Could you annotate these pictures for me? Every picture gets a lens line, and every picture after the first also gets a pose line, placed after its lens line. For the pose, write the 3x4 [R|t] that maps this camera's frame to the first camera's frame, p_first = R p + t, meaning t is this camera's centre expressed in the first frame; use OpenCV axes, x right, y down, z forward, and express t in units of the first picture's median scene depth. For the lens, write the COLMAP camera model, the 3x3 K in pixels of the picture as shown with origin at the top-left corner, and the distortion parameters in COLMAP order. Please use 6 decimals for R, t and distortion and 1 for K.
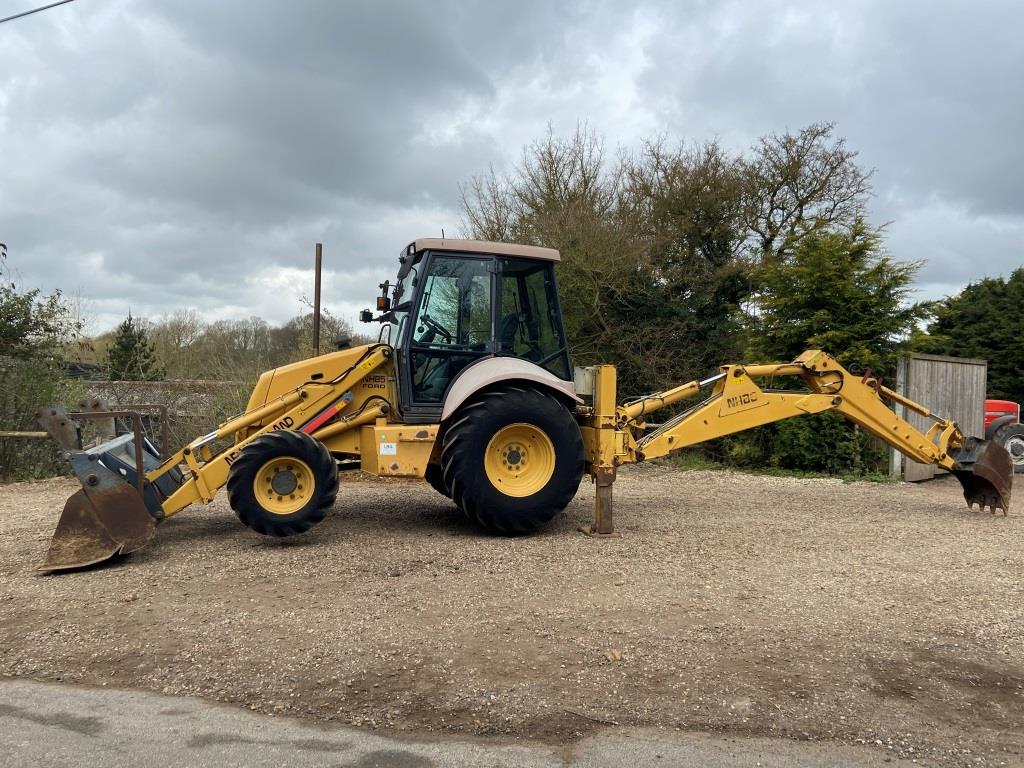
lens RADIAL K [[734.1, 0, 511.5], [0, 734.1, 368.7], [0, 0, 1]] dist [0.236647, -0.120661]
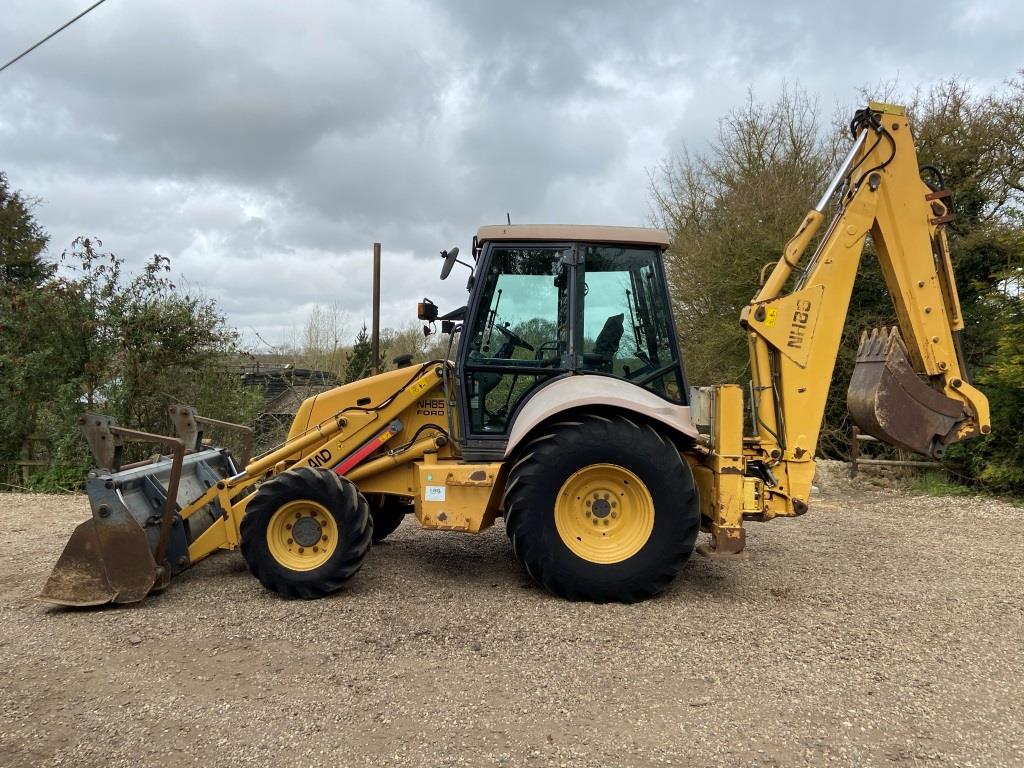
lens RADIAL K [[761.0, 0, 508.3], [0, 761.0, 373.1], [0, 0, 1]] dist [0.117387, -0.143470]
pose [[0.955895, -0.009401, -0.293559, 0.145340], [0.010593, 0.999941, 0.002472, -0.021086], [0.293518, -0.005472, 0.955938, 0.227615]]
